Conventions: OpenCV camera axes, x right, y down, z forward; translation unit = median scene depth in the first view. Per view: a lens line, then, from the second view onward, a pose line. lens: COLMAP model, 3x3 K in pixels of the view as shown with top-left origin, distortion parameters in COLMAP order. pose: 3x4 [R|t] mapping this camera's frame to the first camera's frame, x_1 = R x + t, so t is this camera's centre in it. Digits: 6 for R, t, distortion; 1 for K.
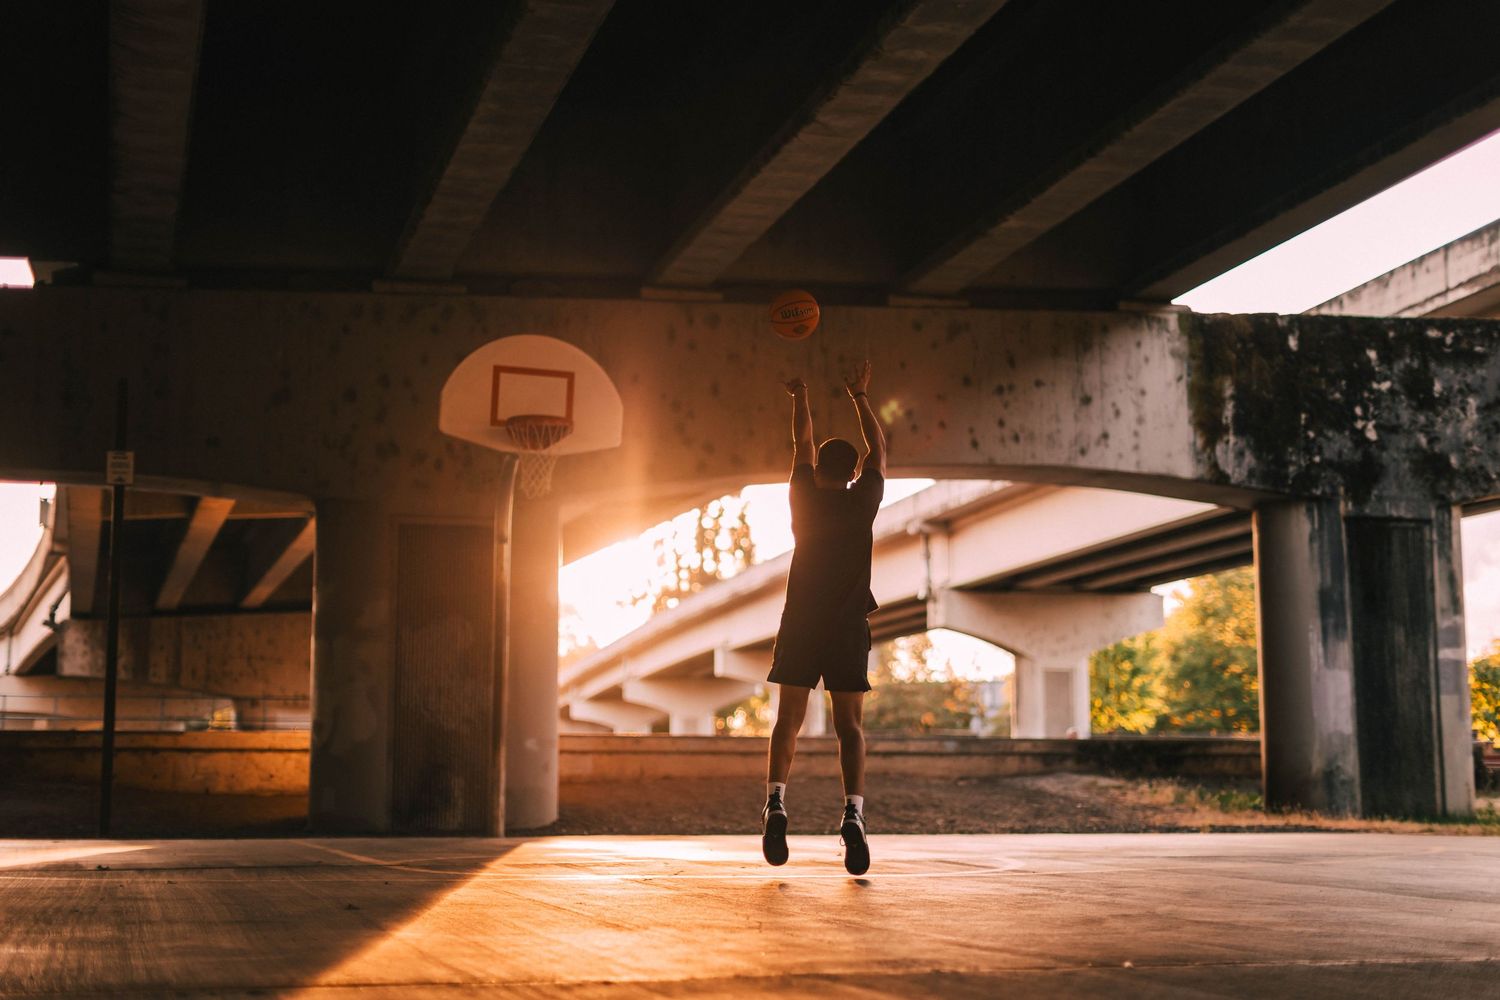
lens RADIAL K [[2161.3, 0, 750.0], [0, 2161.3, 500.0], [0, 0, 1]] dist [0.007398, 0.042866]
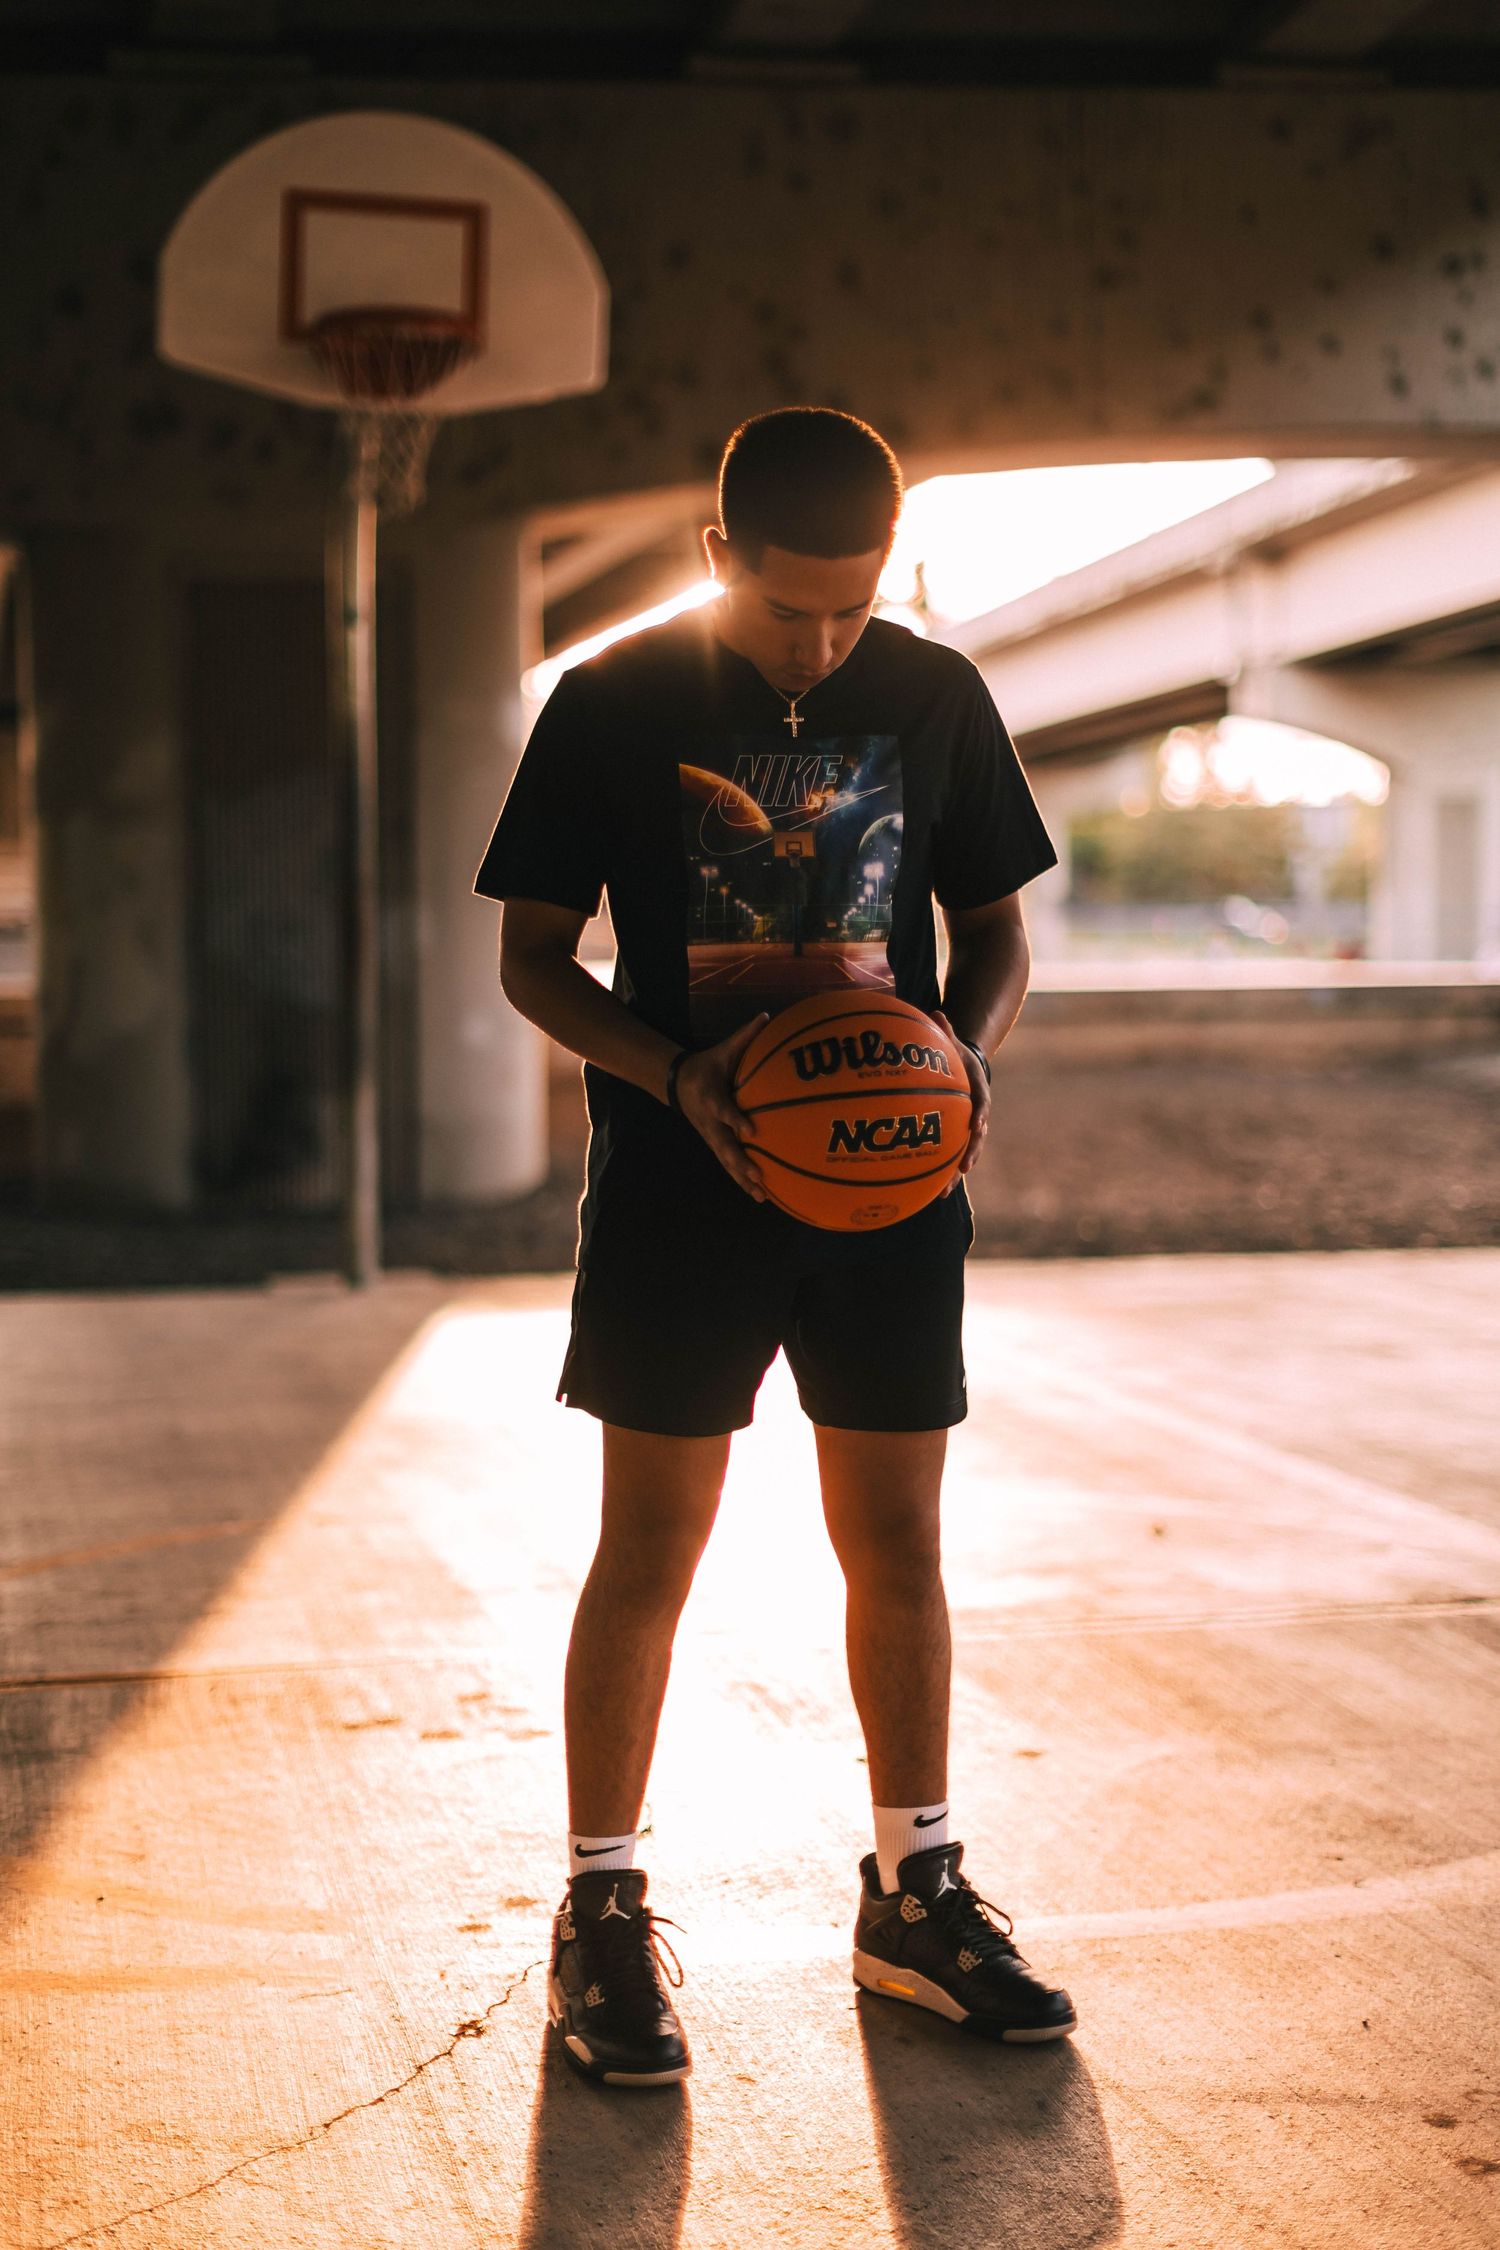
lens RADIAL K [[3242.0, 0, 716.7], [0, 3242.0, 1122.3], [0, 0, 1]] dist [0.007398, 0.042866]
pose [[0.997484, -0.005127, -0.070699, 0.004389], [0.018041, 0.982898, 0.183265, 0.000164], [0.068551, -0.184080, 0.980518, 0.268717]]
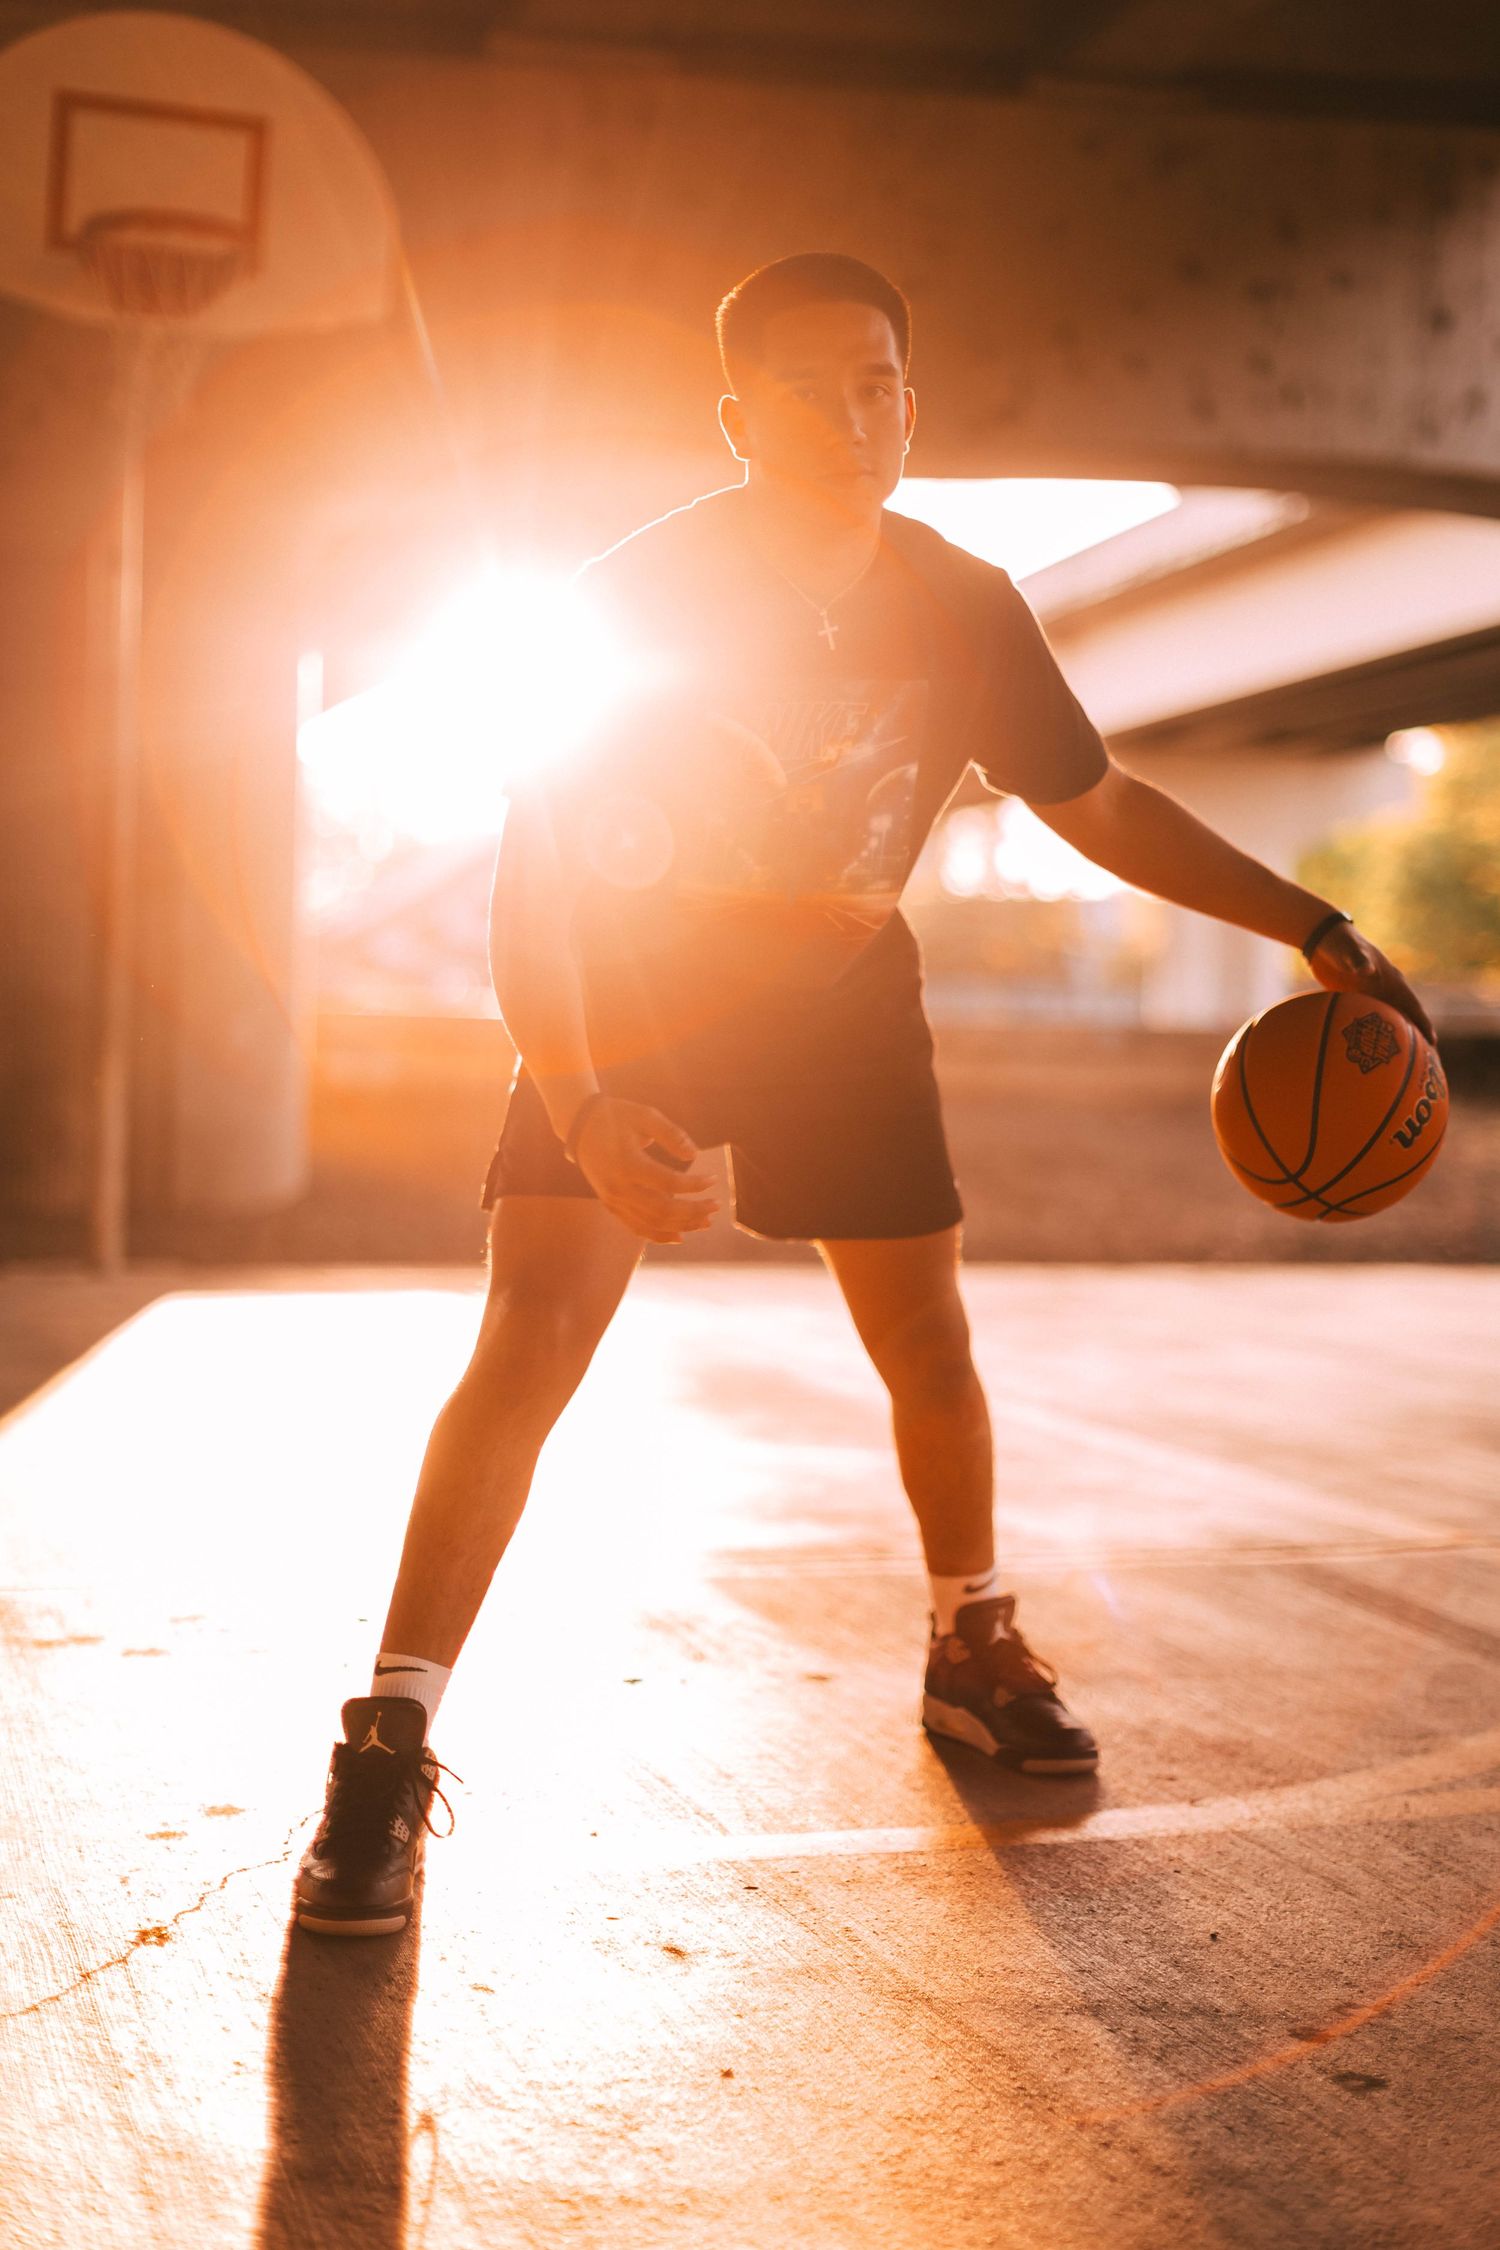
lens RADIAL K [[3249.9, 0, 750.0], [0, 3249.9, 1125.0], [0, 0, 1]] dist [-0.000636, 0.115168]
pose [[0.999738, 0.021284, 0.008367, 0.003368], [-0.022339, 0.987186, 0.158000, 0.018792], [-0.004897, -0.158146, 0.987404, 0.290103]]
